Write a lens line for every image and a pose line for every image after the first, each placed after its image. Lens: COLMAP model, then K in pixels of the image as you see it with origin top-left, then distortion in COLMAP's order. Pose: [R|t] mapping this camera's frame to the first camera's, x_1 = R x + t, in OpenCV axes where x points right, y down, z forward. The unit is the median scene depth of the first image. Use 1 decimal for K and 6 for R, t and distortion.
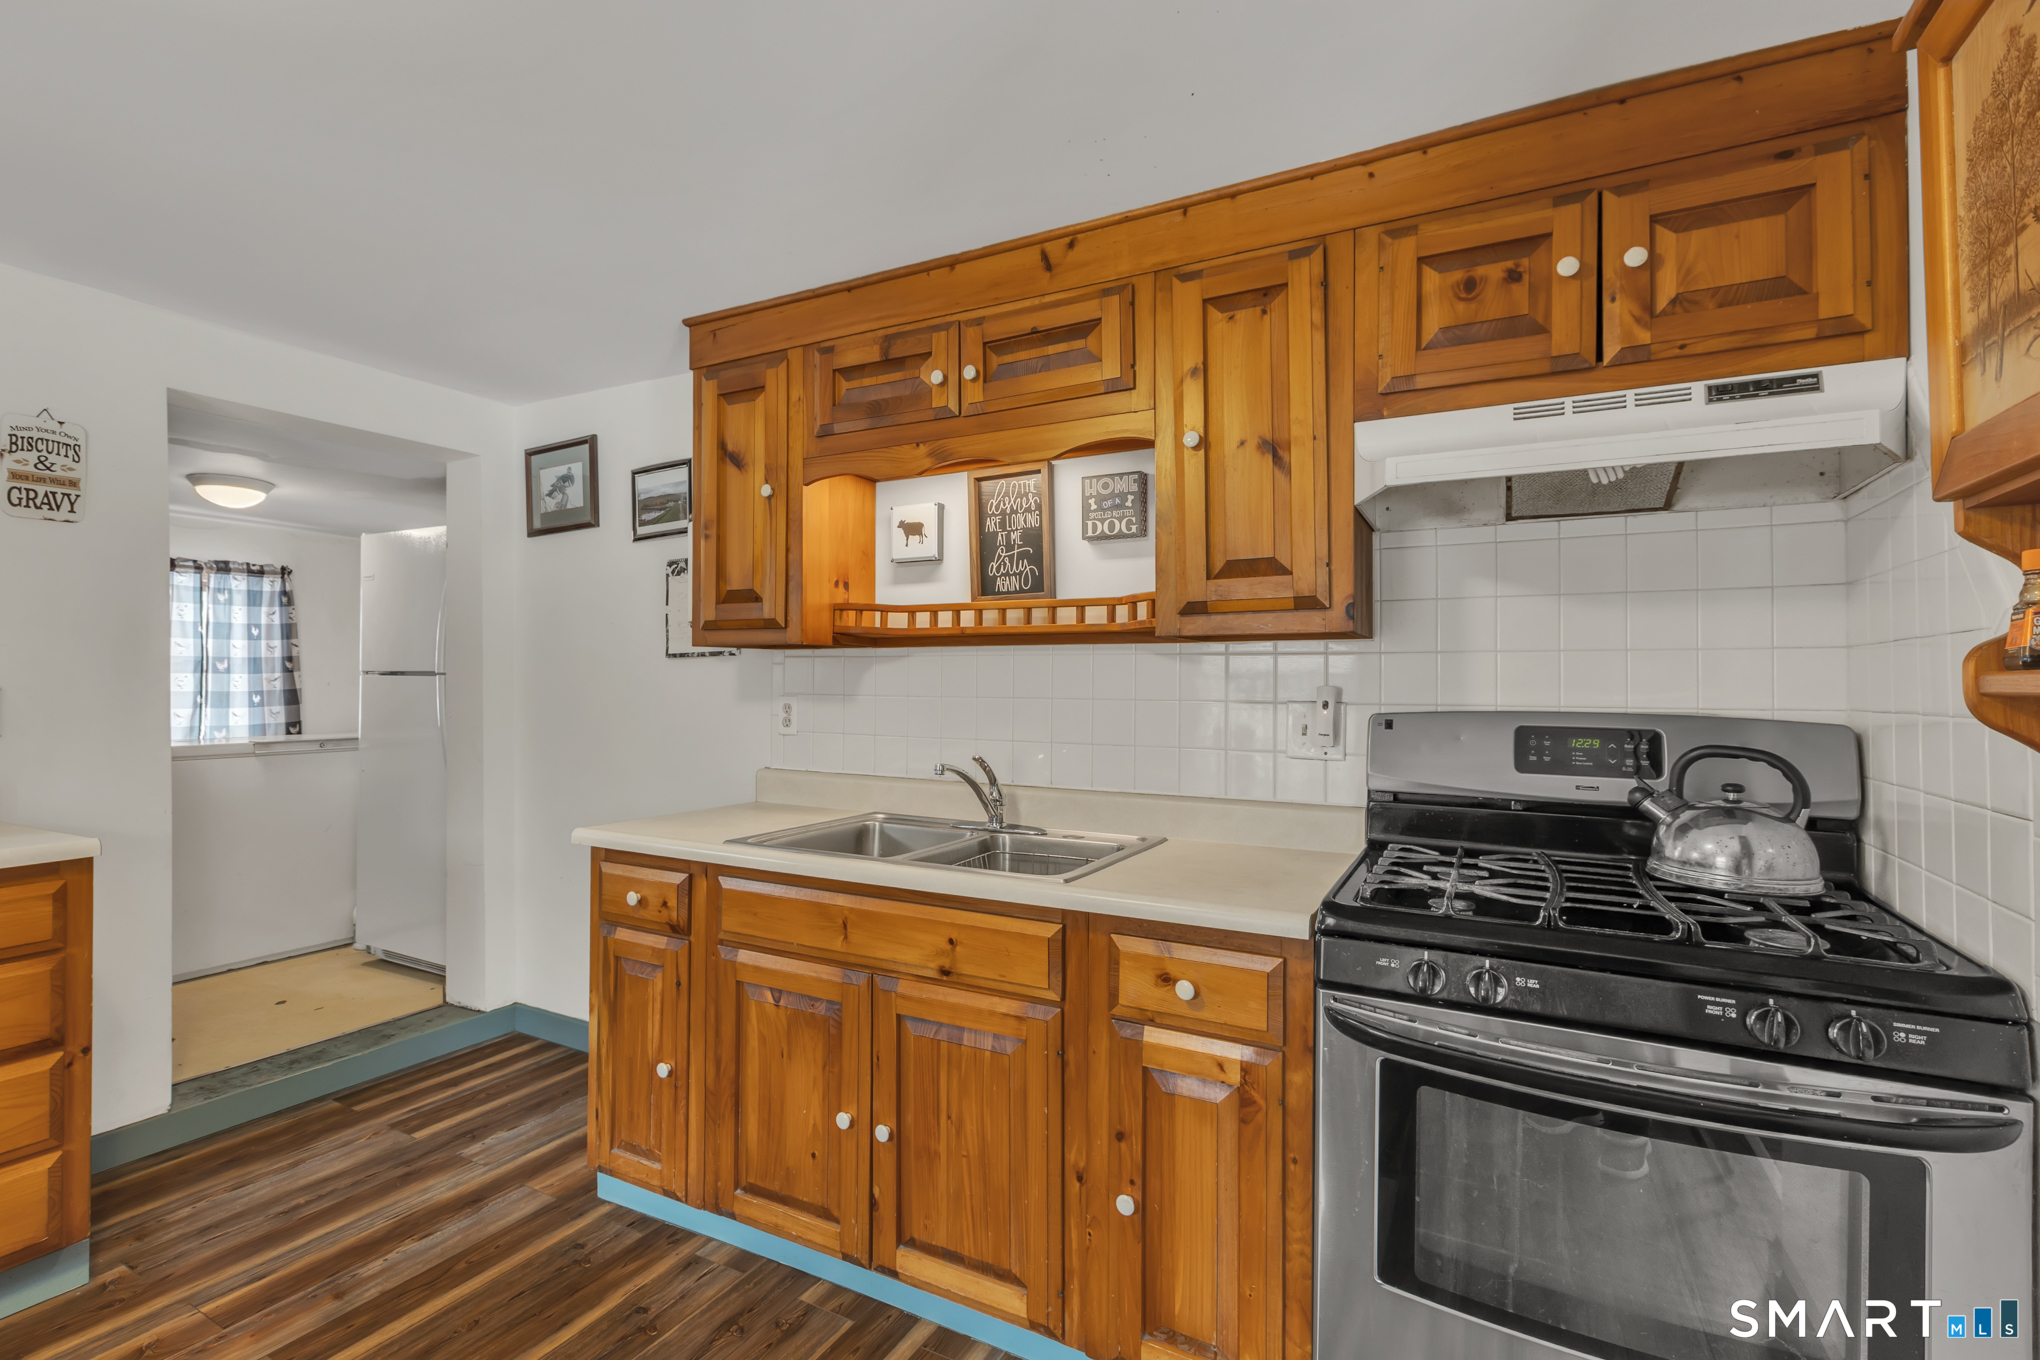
lens RADIAL K [[940.3, 0, 1013.6], [0, 940.3, 671.2], [0, 0, 1]] dist [0.000804, 0.000521]
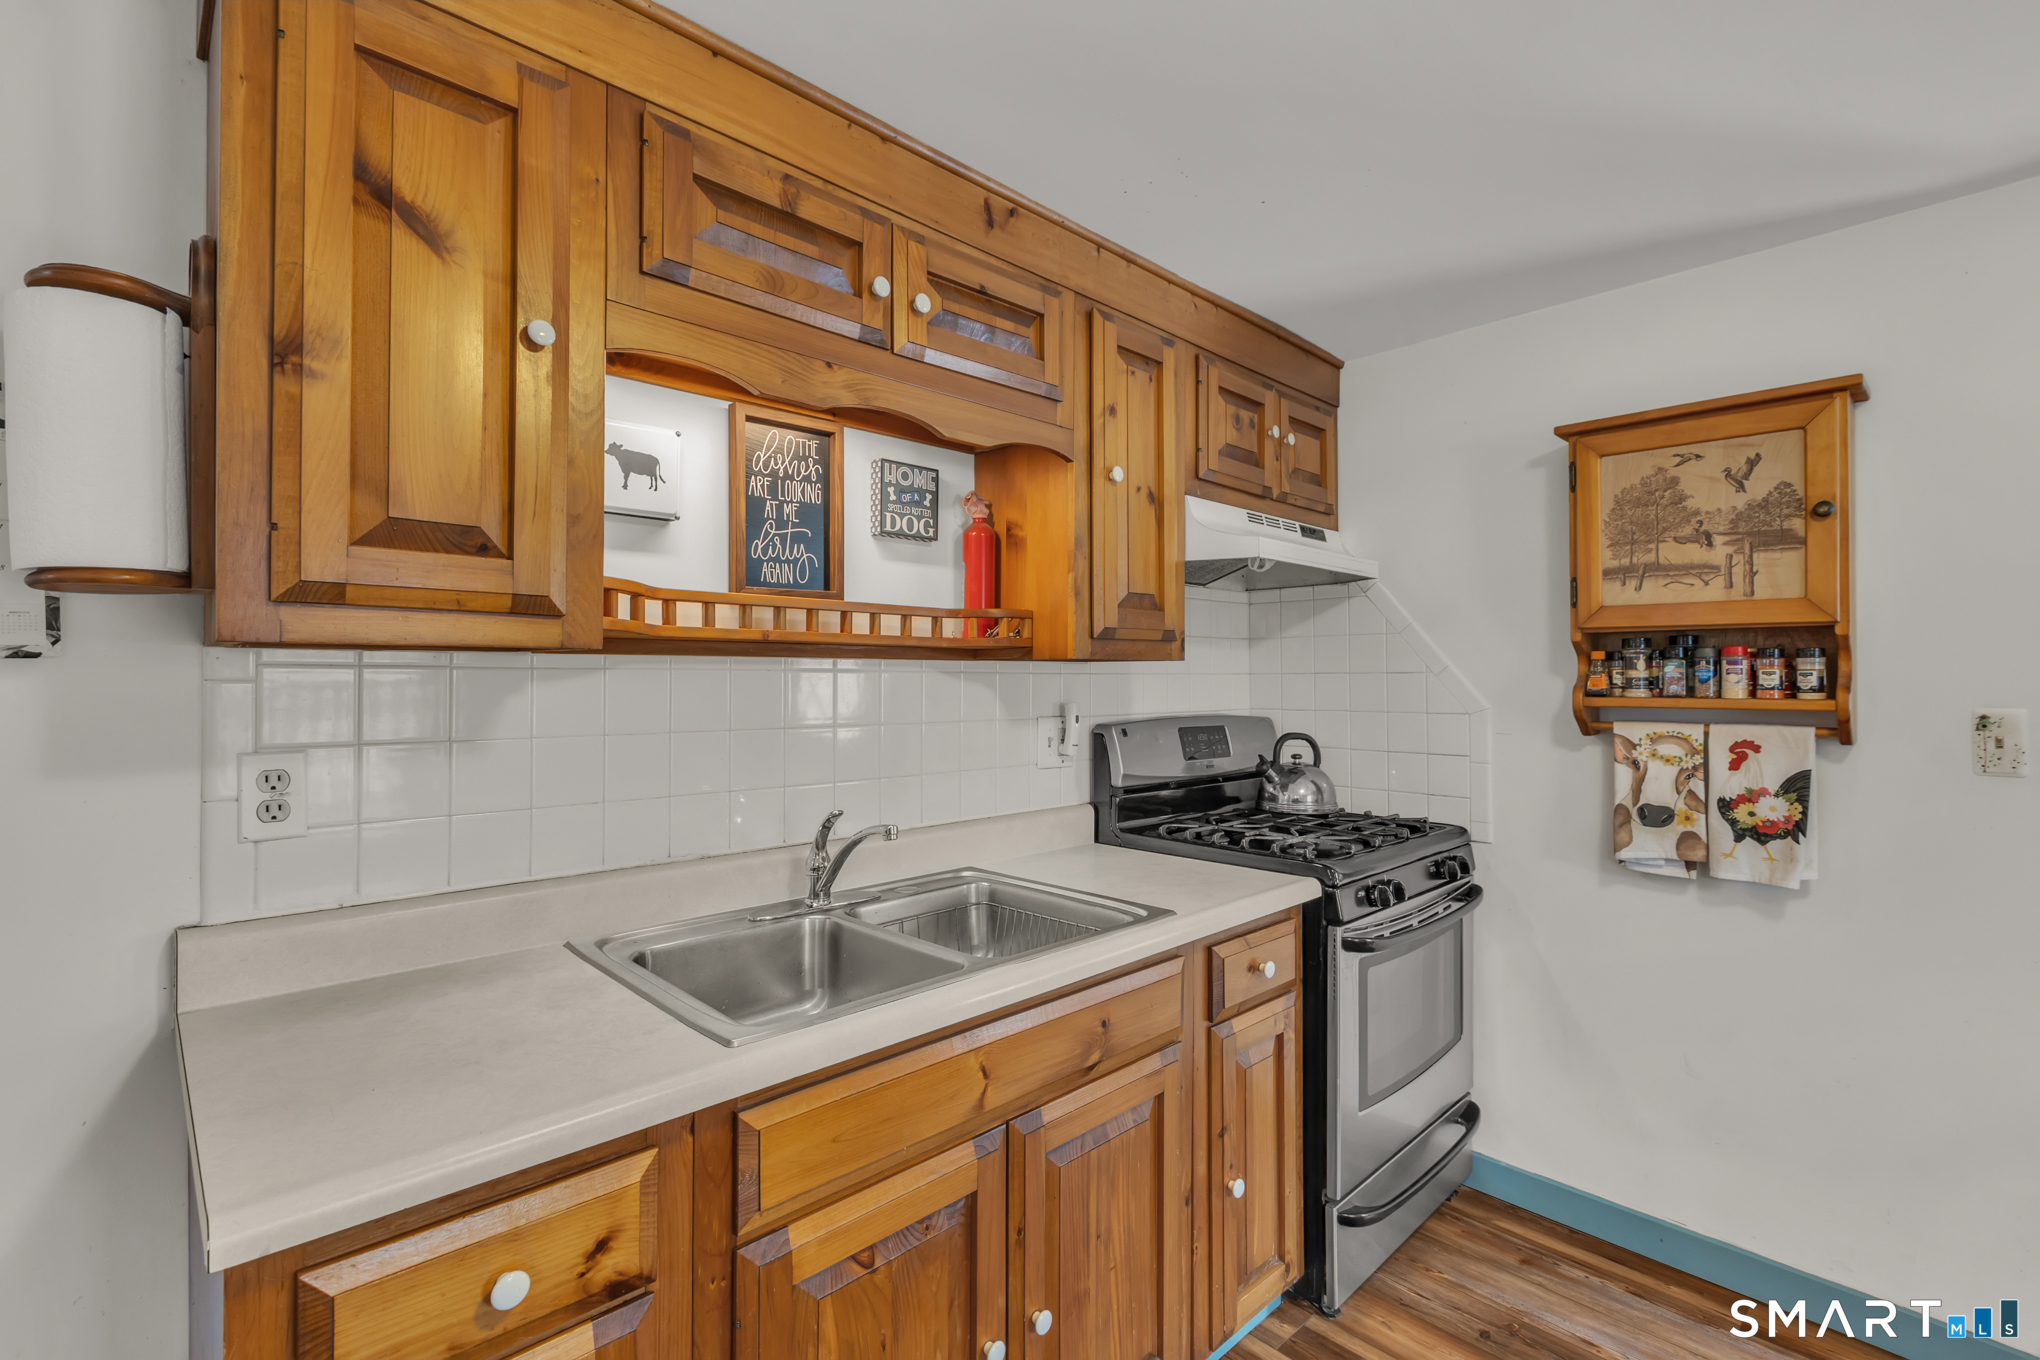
lens RADIAL K [[911.1, 0, 1026.4], [0, 911.1, 672.2], [0, 0, 1]] dist [-0.001301, -0.001227]
pose [[0.298950, -0.000386, 0.954269, -0.613051], [-0.012414, 0.999914, 0.004294, -0.020537], [-0.954188, -0.013130, 0.298919, 0.590414]]
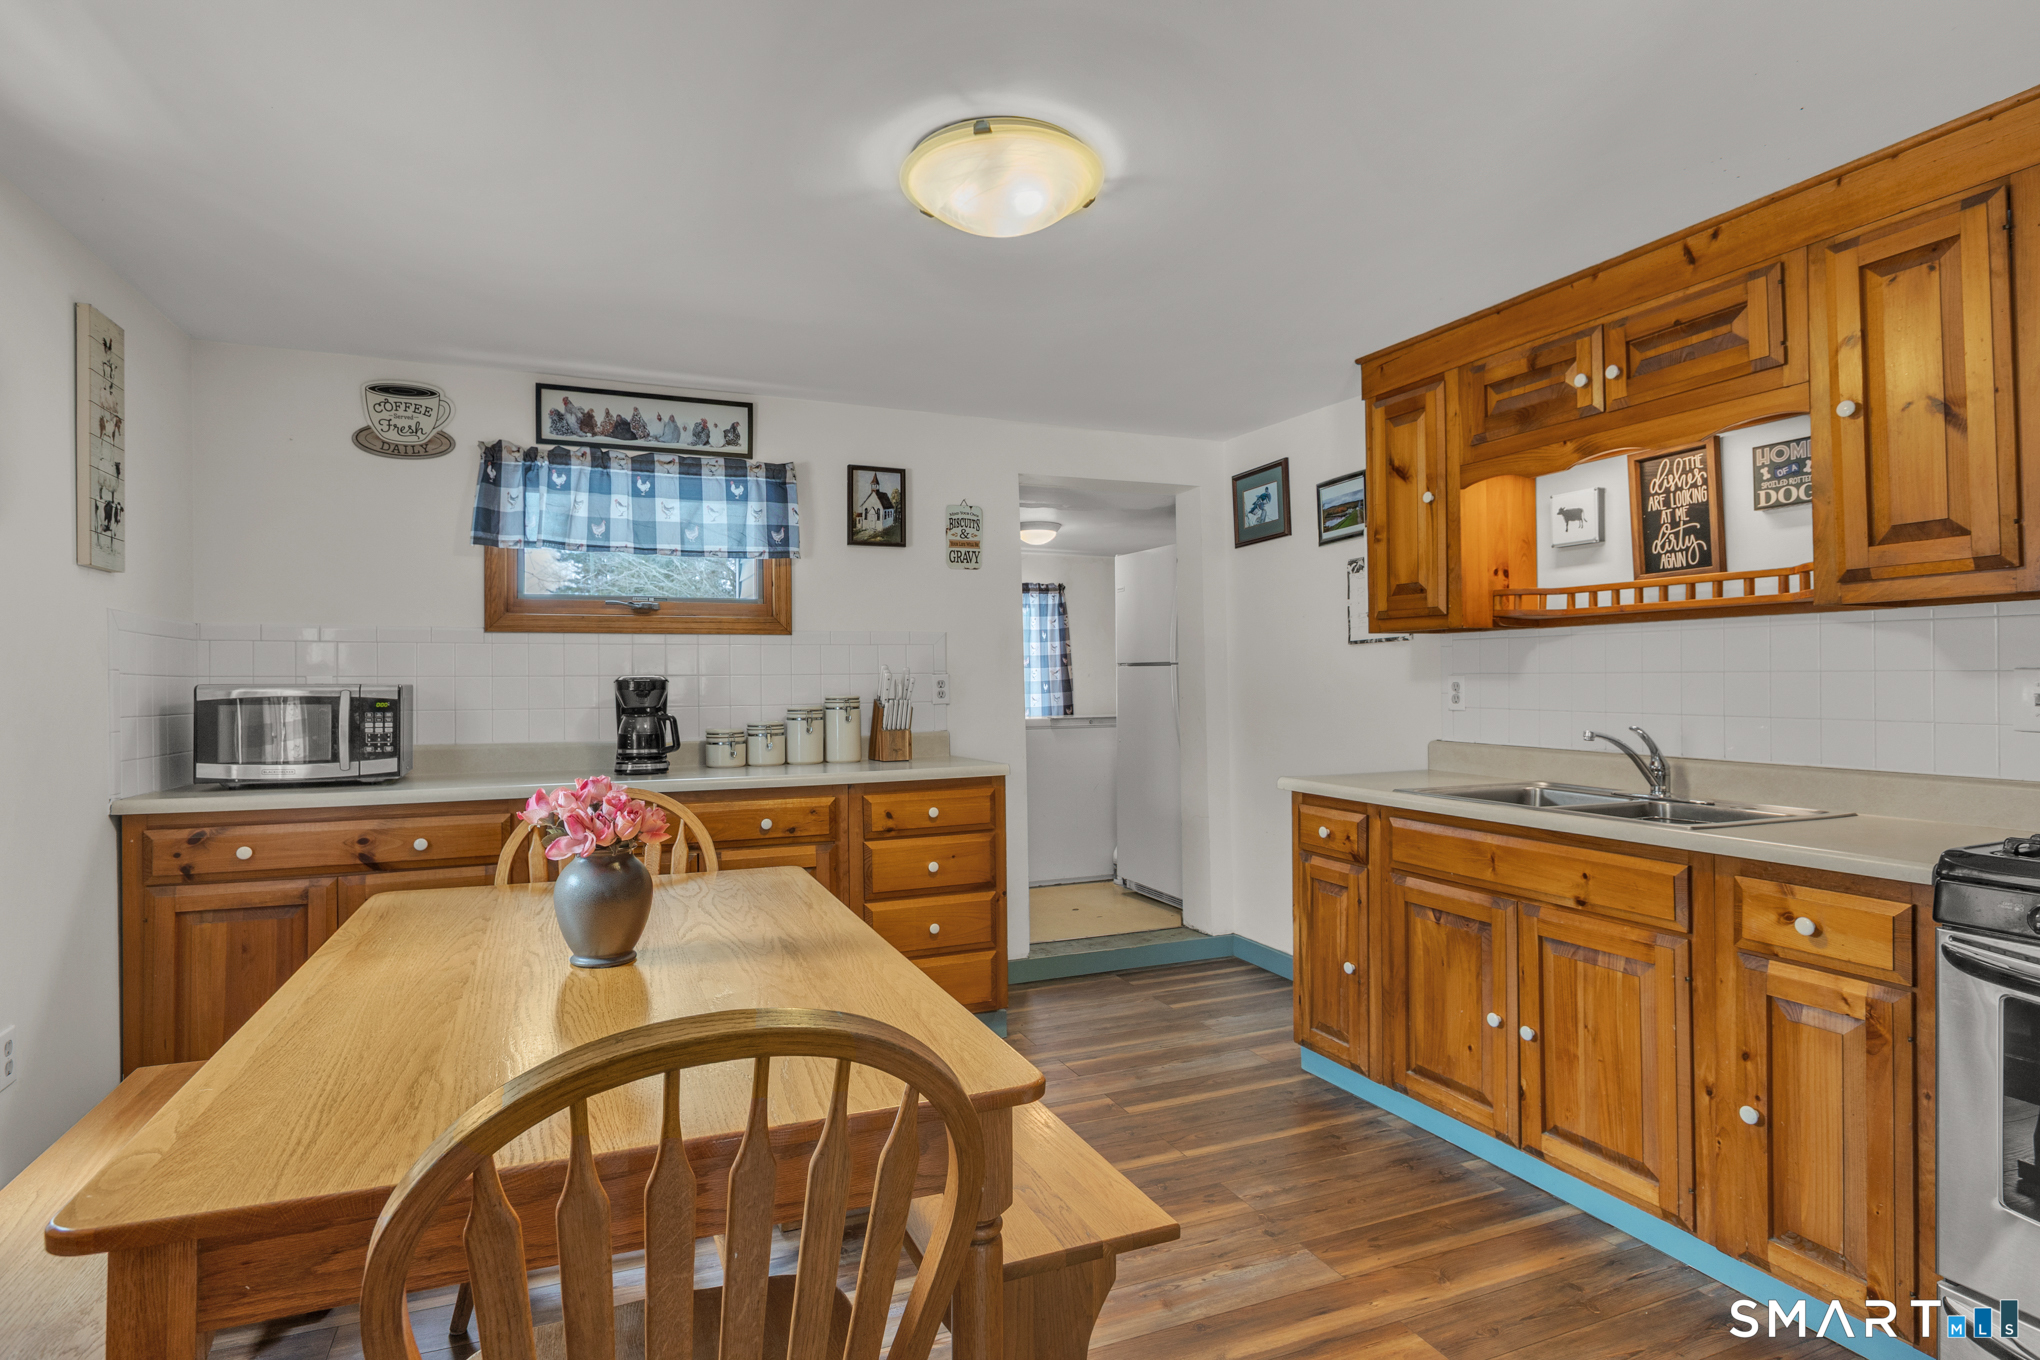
lens RADIAL K [[1064.4, 0, 1020.4], [0, 1064.4, 674.7], [0, 0, 1]] dist [-0.003224, -0.001847]
pose [[0.787606, -0.013652, -0.616028, 0.141144], [0.019348, 0.999809, 0.002579, 0.013986], [0.615875, -0.013950, 0.787720, -0.334753]]
